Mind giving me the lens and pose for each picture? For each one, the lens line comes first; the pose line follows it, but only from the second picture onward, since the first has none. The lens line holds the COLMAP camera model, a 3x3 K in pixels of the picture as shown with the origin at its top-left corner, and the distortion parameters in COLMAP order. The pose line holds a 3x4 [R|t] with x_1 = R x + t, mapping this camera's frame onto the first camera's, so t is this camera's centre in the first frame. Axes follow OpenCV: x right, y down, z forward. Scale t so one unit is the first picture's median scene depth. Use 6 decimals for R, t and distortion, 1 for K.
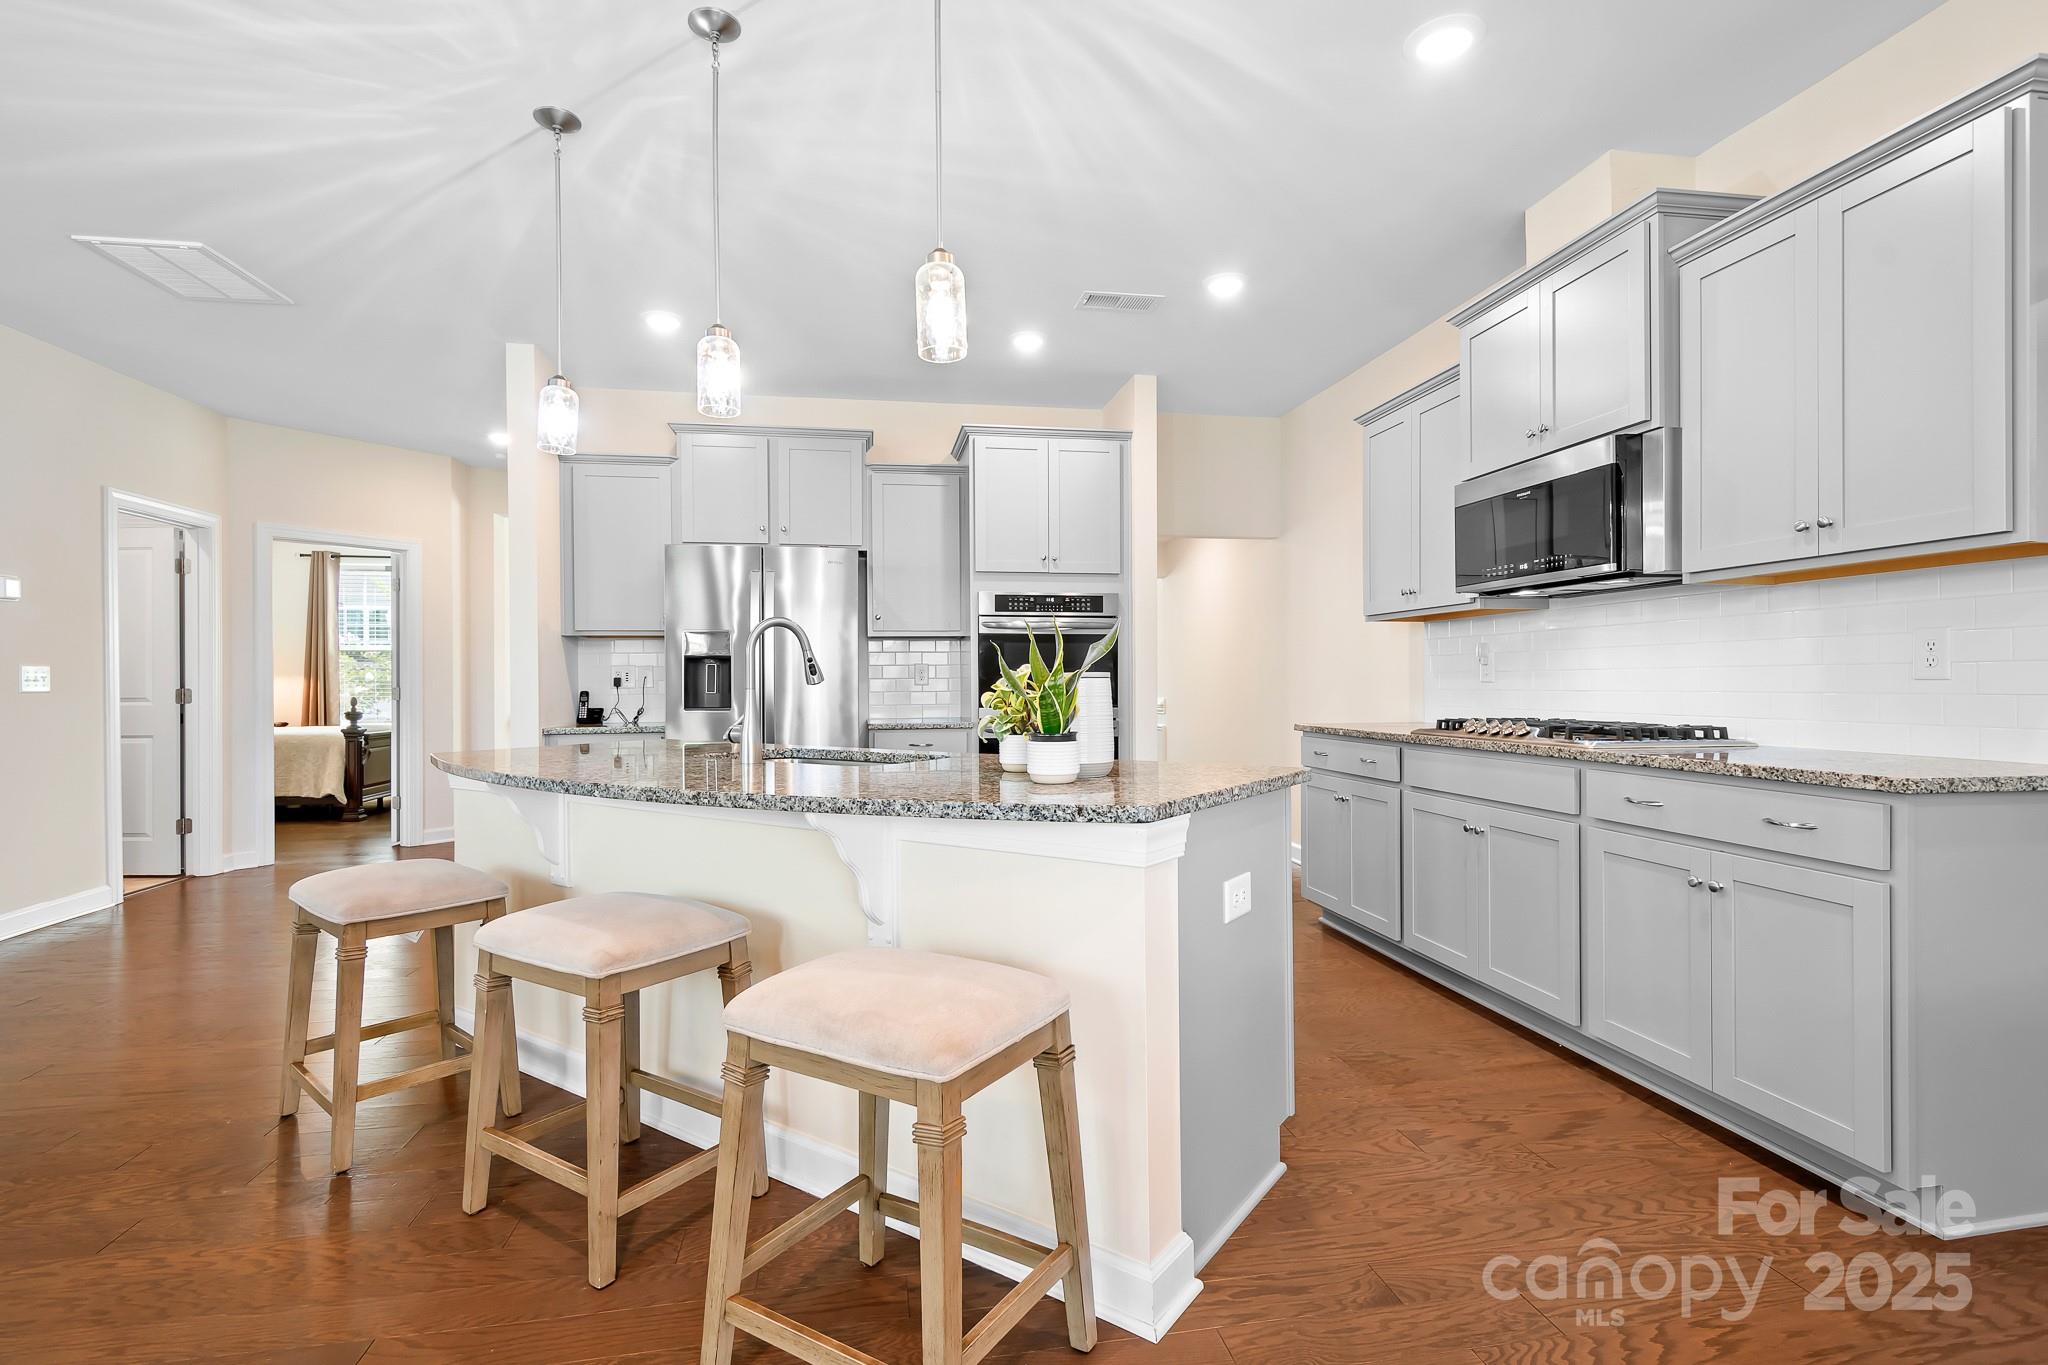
lens RADIAL K [[961.3, 0, 1033.8], [0, 961.3, 691.8], [0, 0, 1]] dist [0.004101, -0.002336]
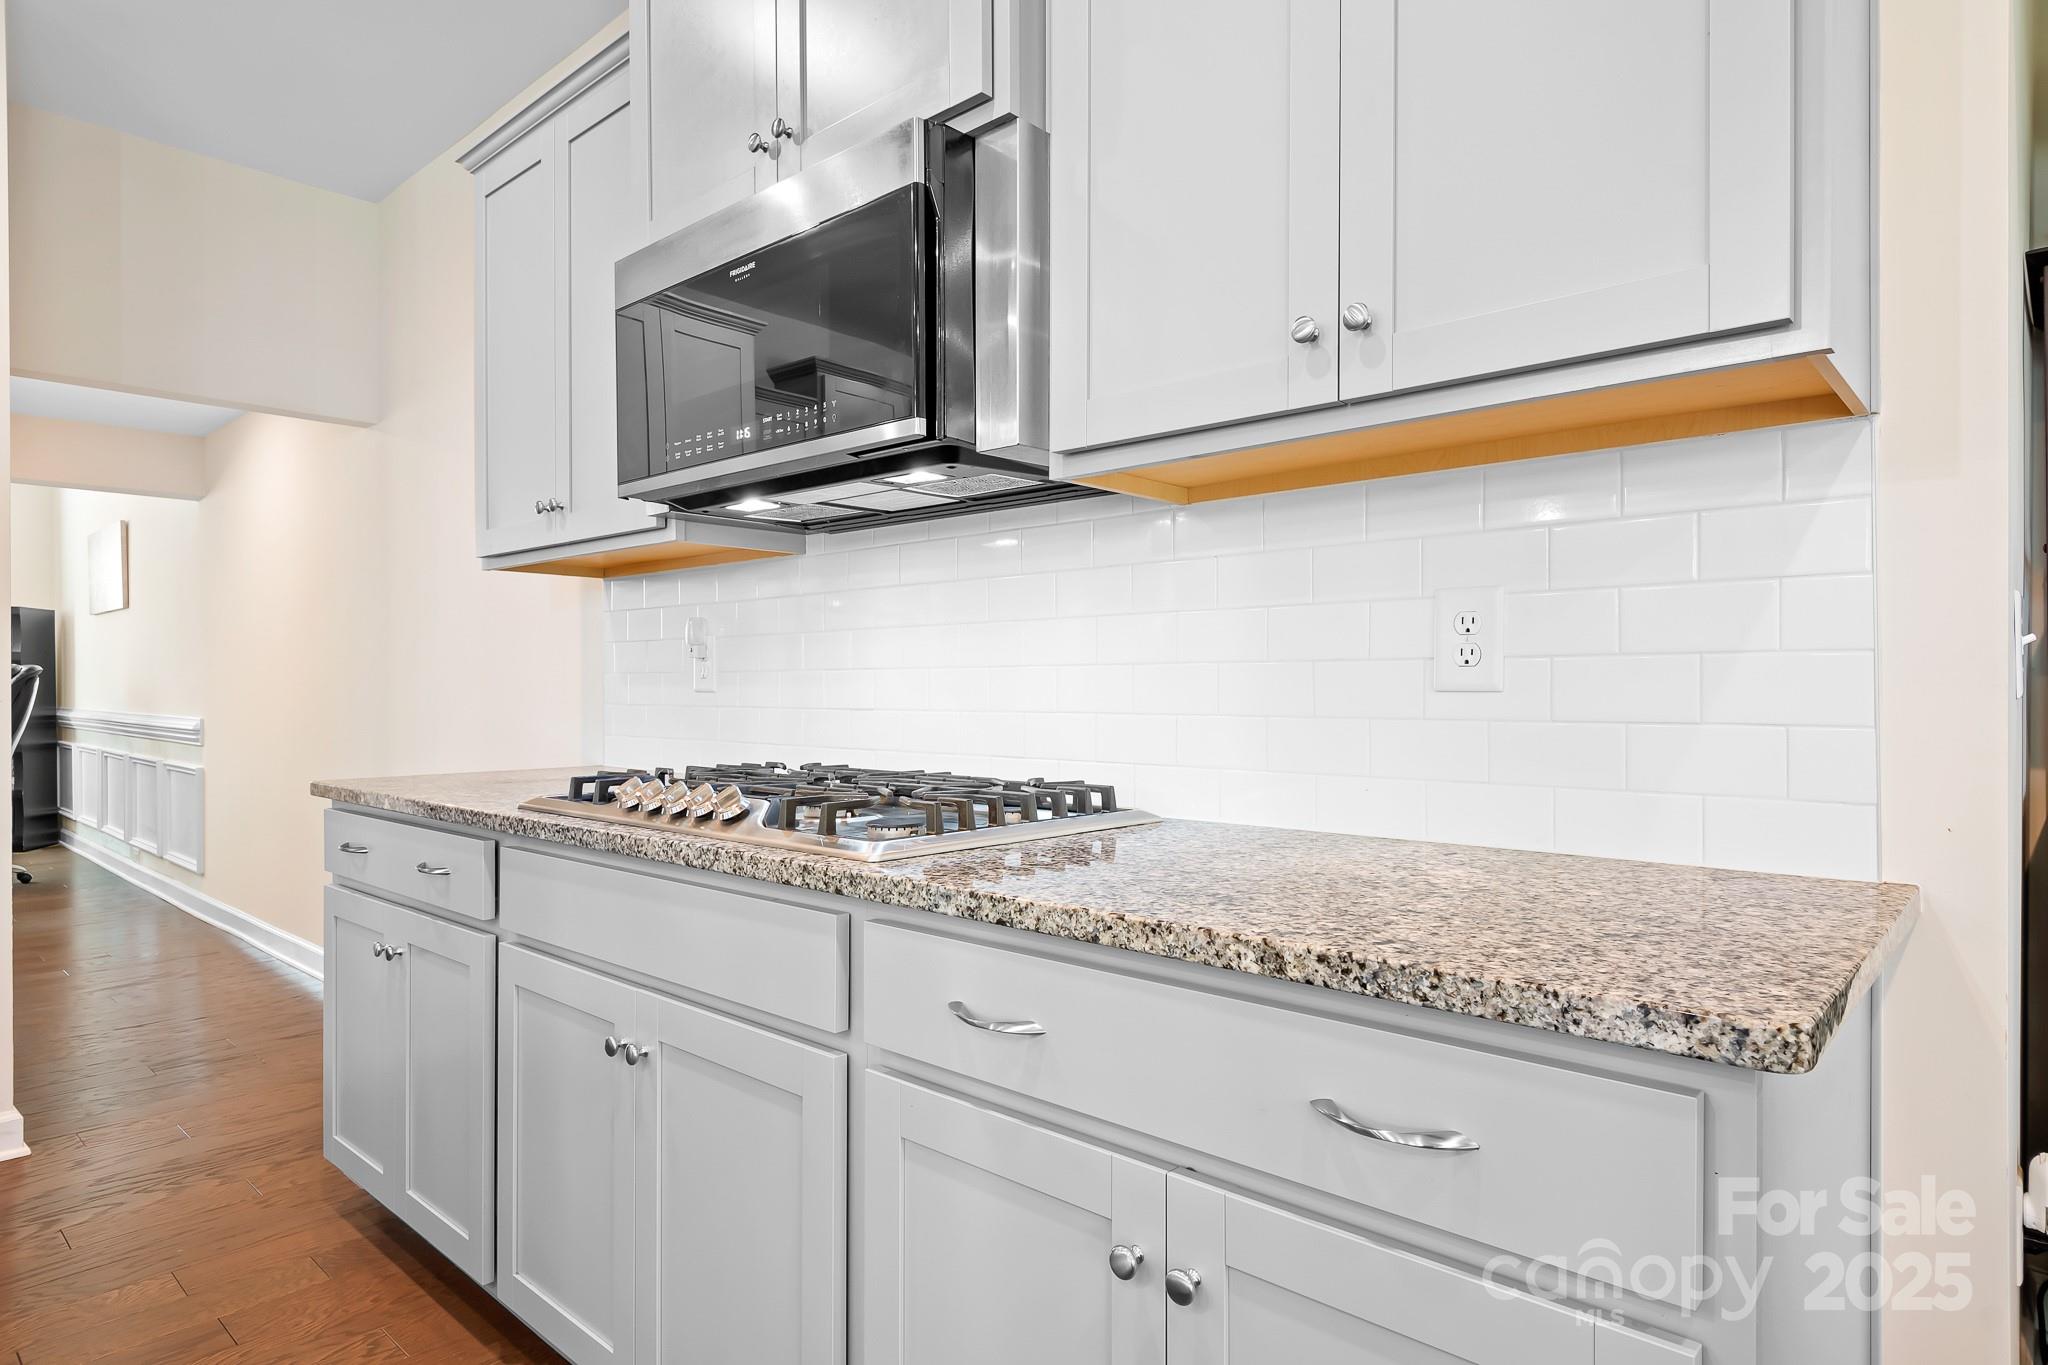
lens RADIAL K [[1105.7, 0, 1033.6], [0, 1105.7, 693.2], [0, 0, 1]] dist [0.018774, -0.013855]
pose [[0.787750, 0.004927, 0.615975, 0.329526], [0.000600, 0.999961, -0.008765, -0.006173], [-0.615995, 0.007275, 0.787717, 0.565357]]
